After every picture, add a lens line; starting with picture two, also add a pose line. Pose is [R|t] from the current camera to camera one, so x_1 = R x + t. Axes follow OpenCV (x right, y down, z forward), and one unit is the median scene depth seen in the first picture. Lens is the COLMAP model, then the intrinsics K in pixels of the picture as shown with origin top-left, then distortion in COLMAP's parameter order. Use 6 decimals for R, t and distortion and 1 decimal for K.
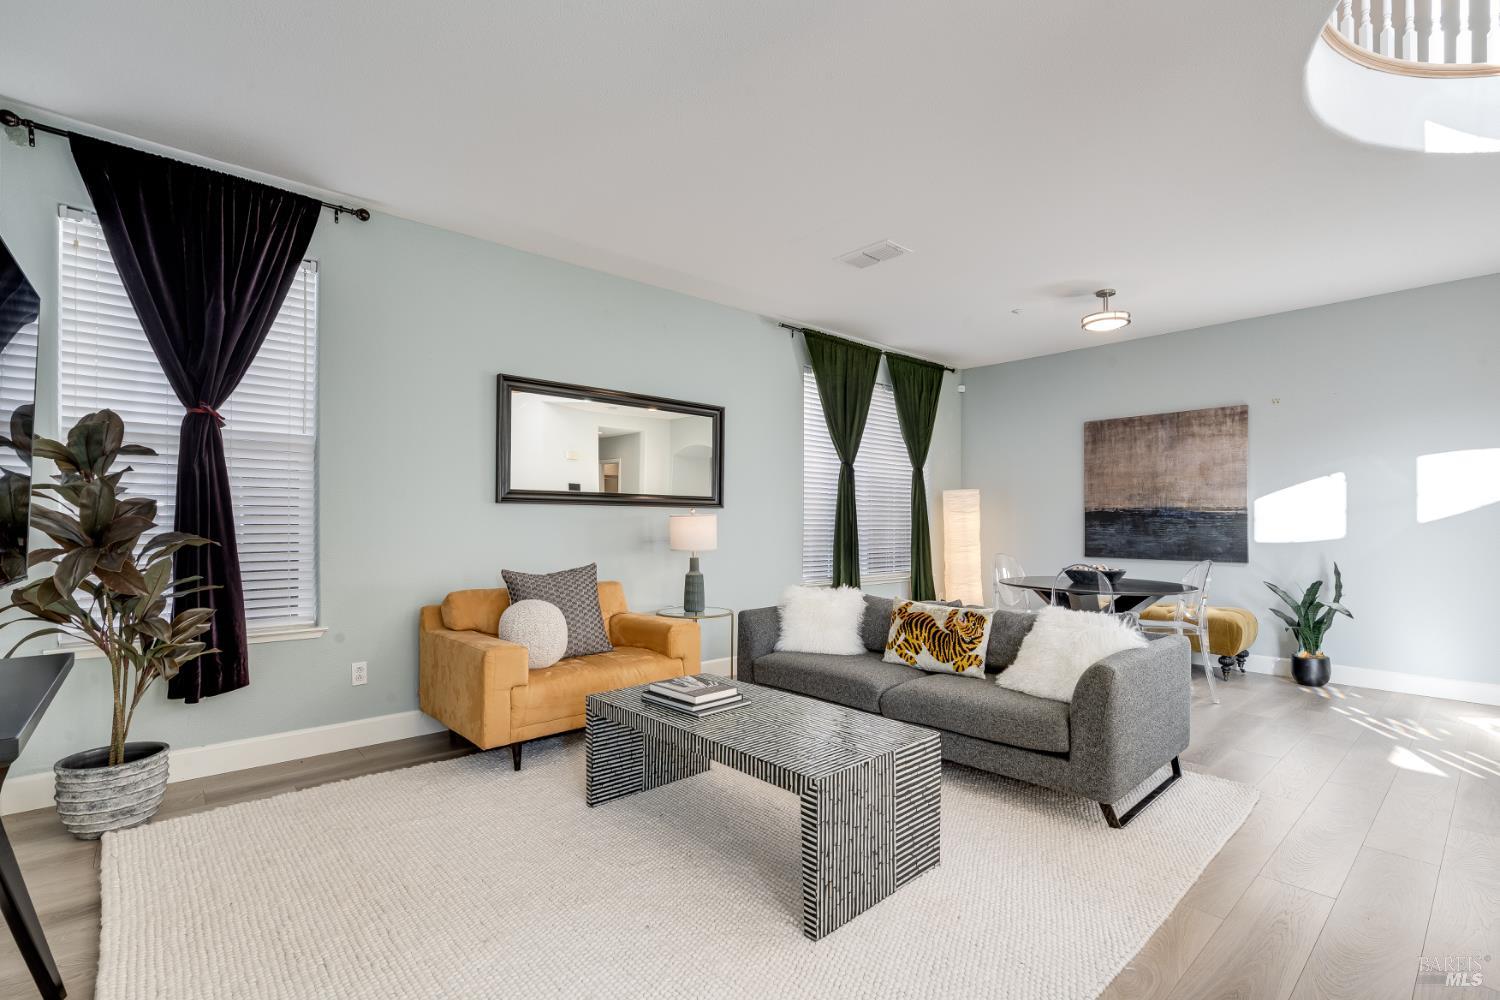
lens RADIAL K [[678.5, 0, 746.9], [0, 678.5, 520.4], [0, 0, 1]] dist [-0.002044, 0.001728]
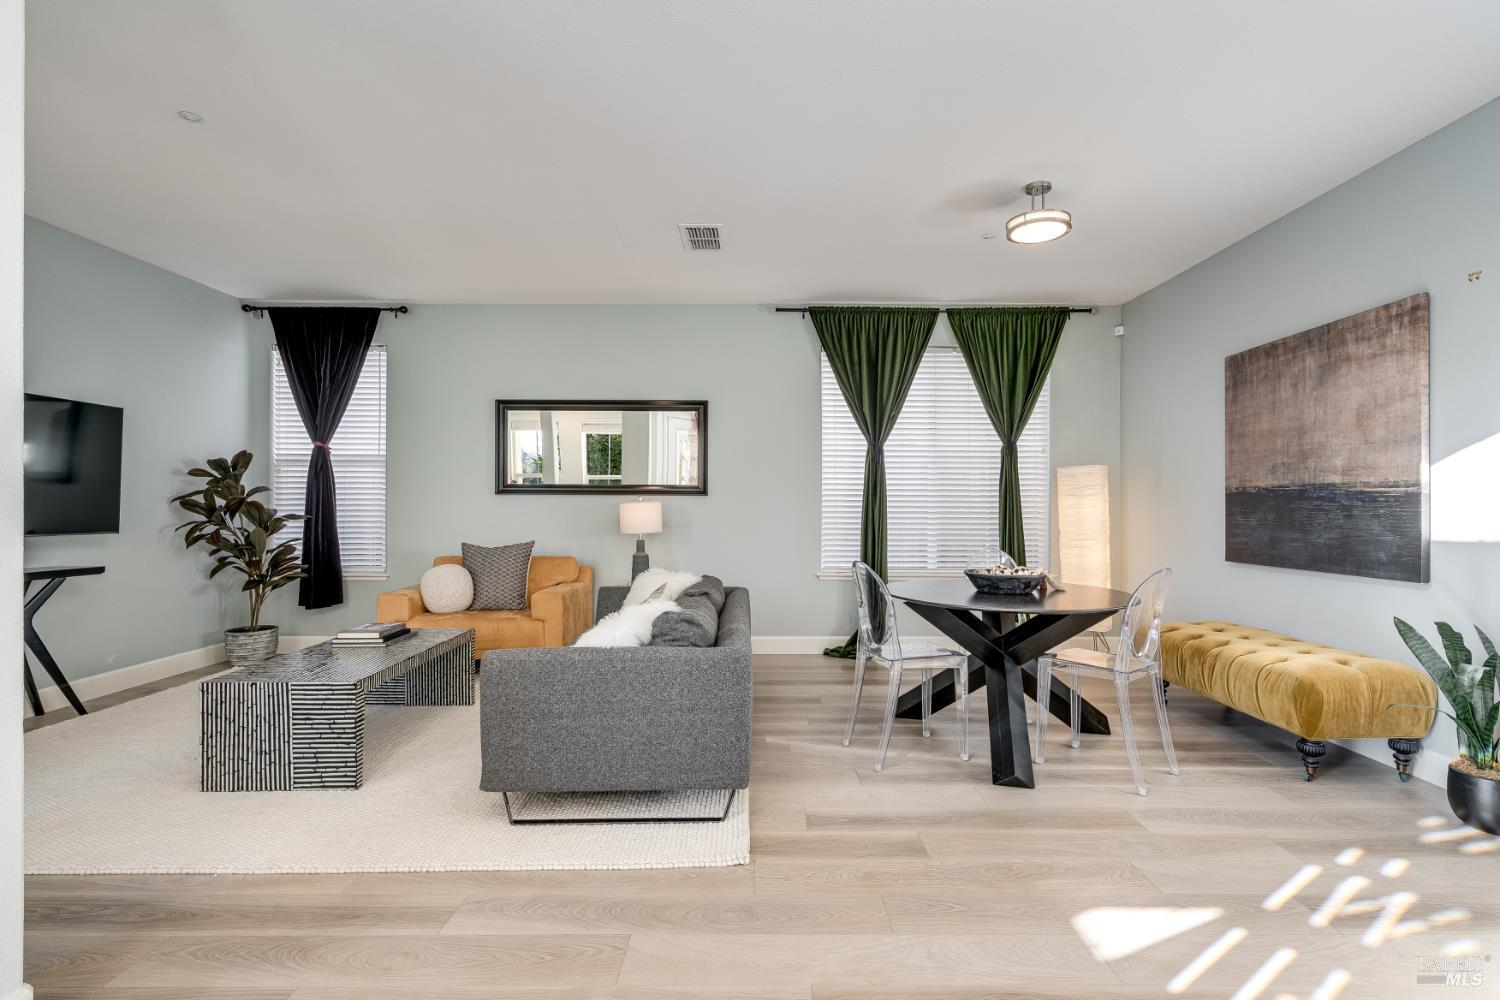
lens RADIAL K [[678.5, 0, 773.0], [0, 678.5, 510.4], [0, 0, 1]] dist [-0.002044, 0.001728]
pose [[0.756280, 0.001507, -0.654246, 0.687513], [0.000620, 0.999995, 0.003021, 0.002322], [0.654248, -0.002691, 0.756275, 0.241704]]
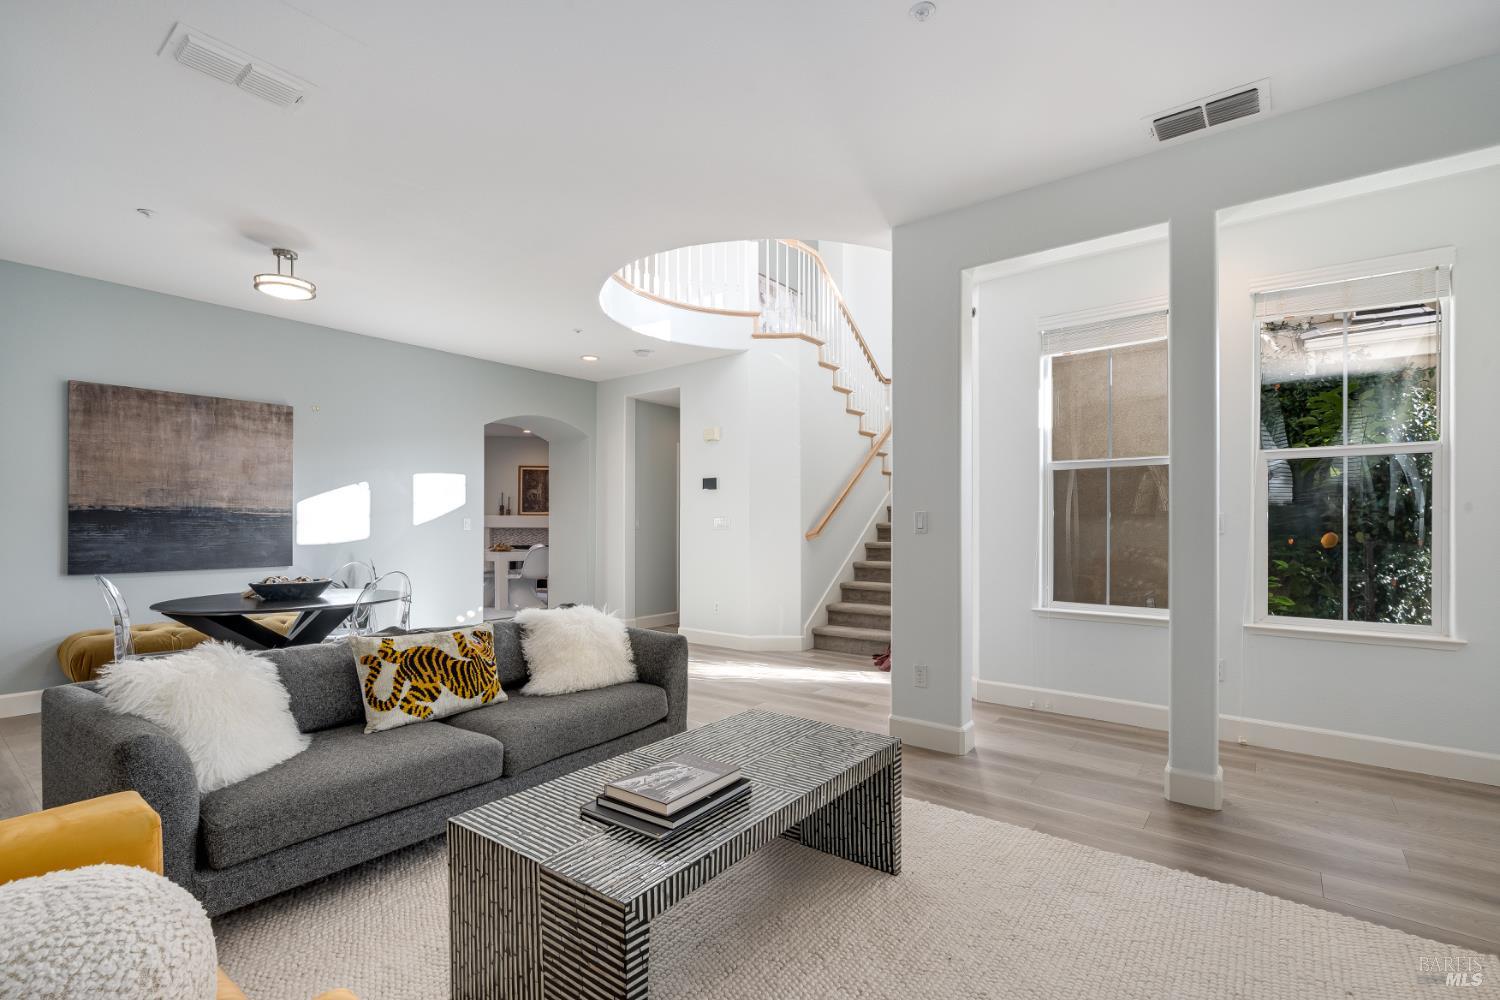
lens RADIAL K [[678.5, 0, 757.1], [0, 678.5, 522.1], [0, 0, 1]] dist [-0.002044, 0.001728]
pose [[-0.178238, 0.001832, 0.983986, -0.354930], [-0.002770, 0.999993, -0.002364, -0.000735], [-0.983984, -0.003147, -0.178232, 0.497713]]
